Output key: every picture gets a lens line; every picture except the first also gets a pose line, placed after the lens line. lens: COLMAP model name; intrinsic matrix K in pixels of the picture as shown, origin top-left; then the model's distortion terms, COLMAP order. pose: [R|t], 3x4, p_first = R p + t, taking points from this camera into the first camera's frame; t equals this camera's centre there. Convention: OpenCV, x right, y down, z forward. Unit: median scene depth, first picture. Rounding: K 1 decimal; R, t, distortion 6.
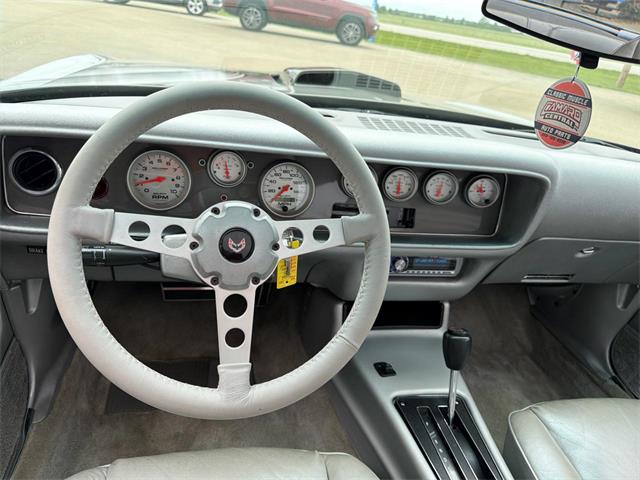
lens RADIAL K [[467.3, 0, 316.8], [0, 467.3, 244.5], [0, 0, 1]] dist [0.032381, -0.054071]
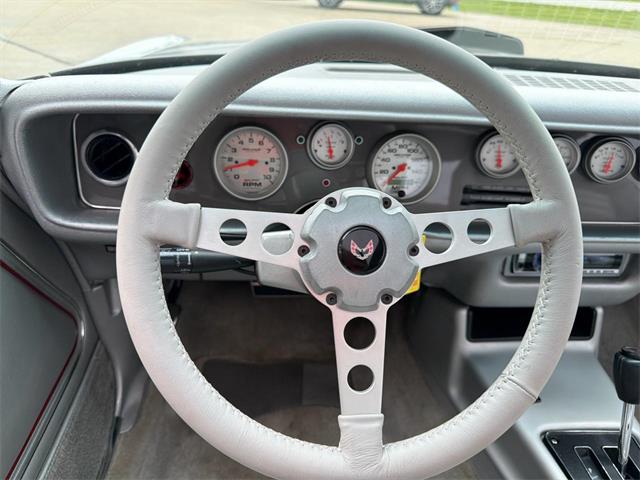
lens RADIAL K [[467.3, 0, 315.4], [0, 467.3, 240.7], [0, 0, 1]] dist [0.032381, -0.054071]
pose [[0.986077, -0.007092, -0.166136, -0.078916], [0.012217, 0.999480, 0.029847, -0.022040], [0.165838, -0.031461, 0.985651, 0.182744]]
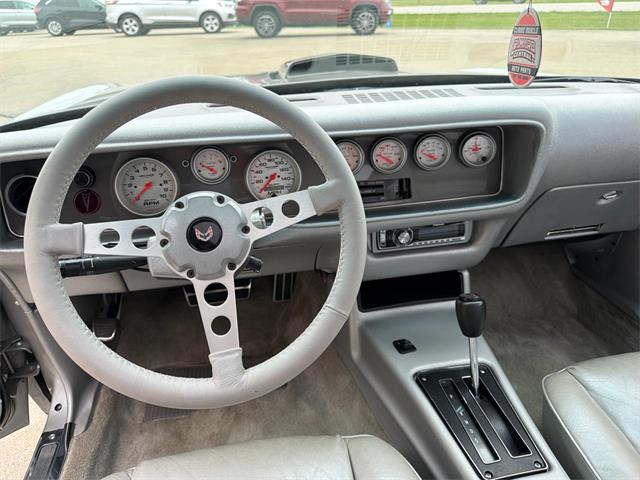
lens RADIAL K [[467.3, 0, 316.8], [0, 467.3, 236.8], [0, 0, 1]] dist [0.032381, -0.054071]
pose [[0.984975, -0.139325, -0.102047, 0.107348], [0.138289, 0.990243, -0.017192, 0.036291], [0.103446, 0.002821, 0.994631, 0.014105]]
